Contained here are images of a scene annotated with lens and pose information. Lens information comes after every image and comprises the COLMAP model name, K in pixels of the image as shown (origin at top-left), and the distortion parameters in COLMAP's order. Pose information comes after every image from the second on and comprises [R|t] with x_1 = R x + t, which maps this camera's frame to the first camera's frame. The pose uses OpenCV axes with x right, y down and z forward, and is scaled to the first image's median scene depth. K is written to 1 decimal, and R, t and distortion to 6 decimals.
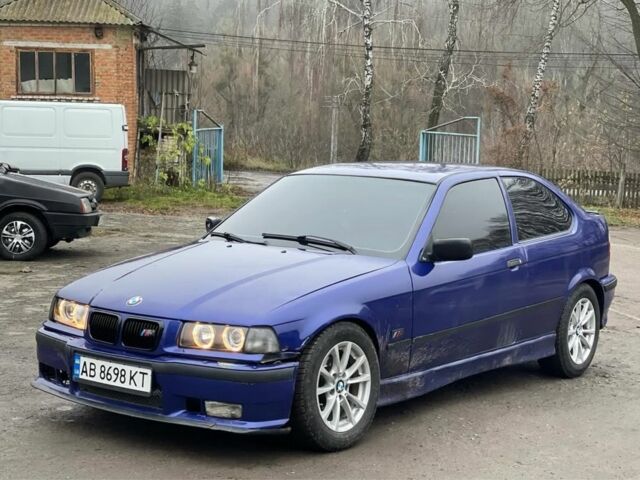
lens RADIAL K [[1185.1, 0, 320.0], [0, 1185.1, 240.0], [0, 0, 1]] dist [0.195796, -0.090788]
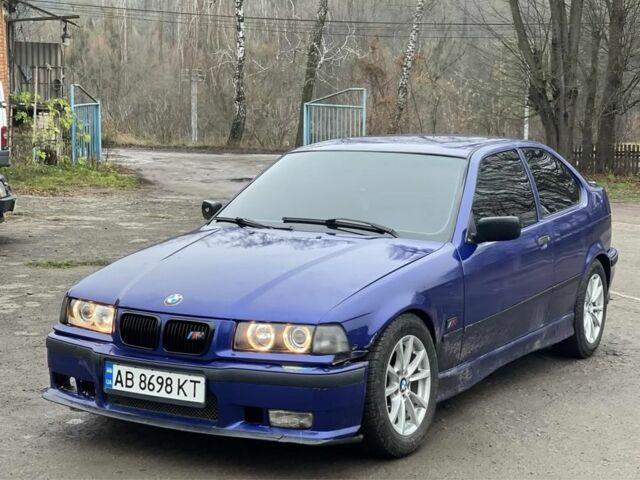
lens RADIAL K [[1185.1, 0, 320.0], [0, 1185.1, 240.0], [0, 0, 1]] dist [0.195796, -0.090788]
pose [[0.992248, -0.032659, 0.119908, -0.141318], [0.029983, 0.999261, 0.024059, -0.010164], [-0.120605, -0.020277, 0.992493, 0.103837]]
